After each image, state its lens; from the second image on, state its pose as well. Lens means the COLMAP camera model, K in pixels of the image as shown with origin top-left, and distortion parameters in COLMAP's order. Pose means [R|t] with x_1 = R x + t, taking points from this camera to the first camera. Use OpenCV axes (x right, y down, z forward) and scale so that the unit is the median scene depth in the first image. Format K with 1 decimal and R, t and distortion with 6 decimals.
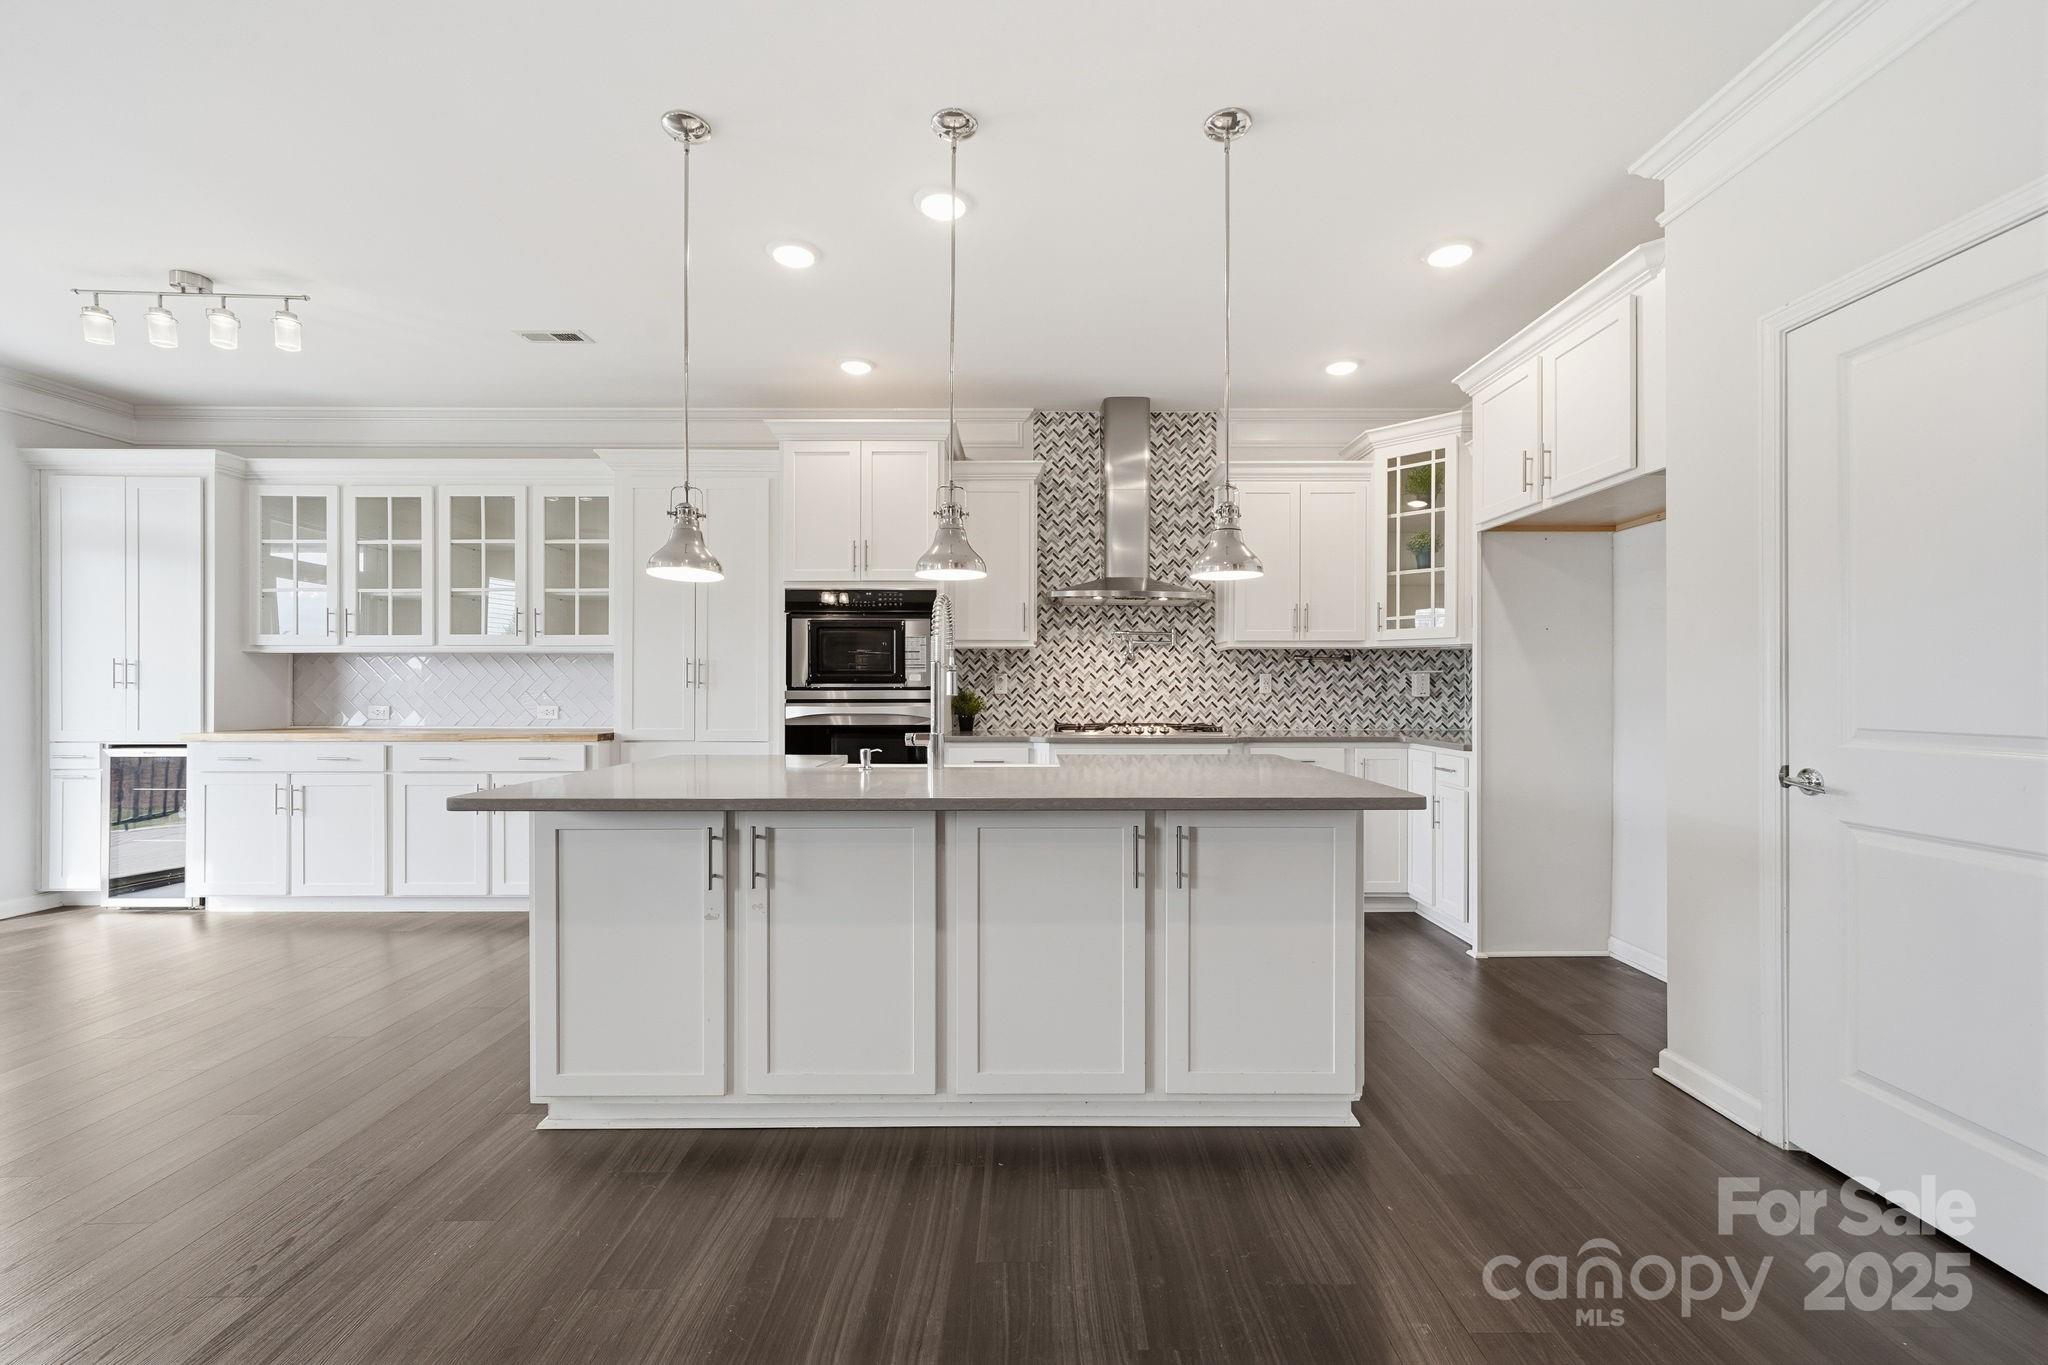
lens RADIAL K [[845.9, 0, 1035.8], [0, 845.9, 687.6], [0, 0, 1]] dist [0.000809, 0.000900]
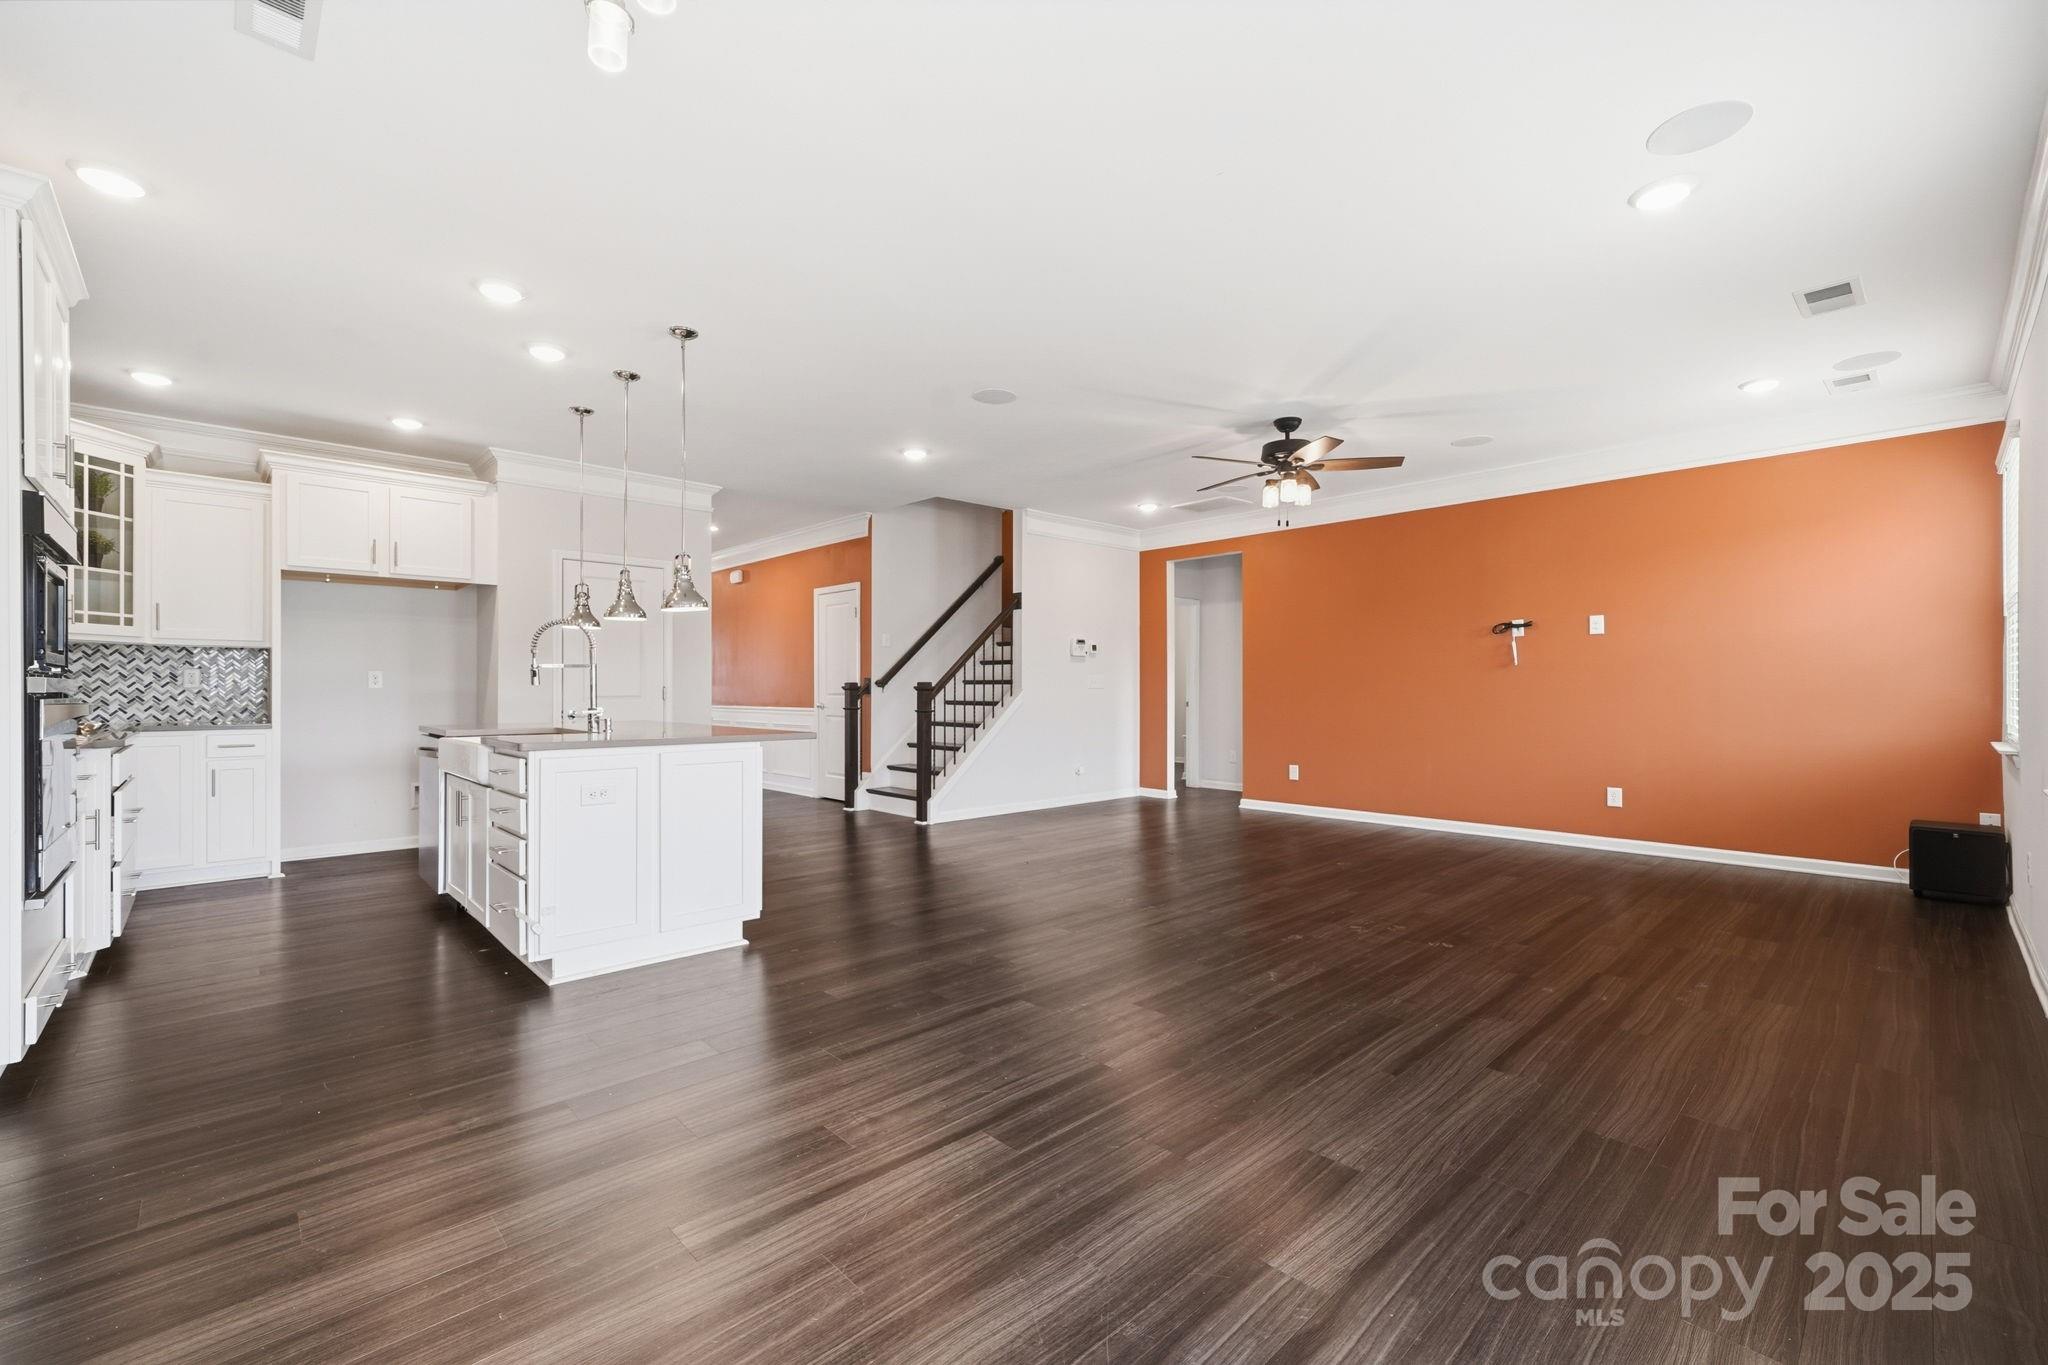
lens RADIAL K [[860.8, 0, 1031.6], [0, 860.8, 688.6], [0, 0, 1]] dist [0.000542, 0.002653]
pose [[-0.685311, 0.001717, 0.728248, -1.108328], [0.000472, 0.999998, -0.001914, 0.011754], [-0.728250, -0.000968, -0.685311, 0.883723]]
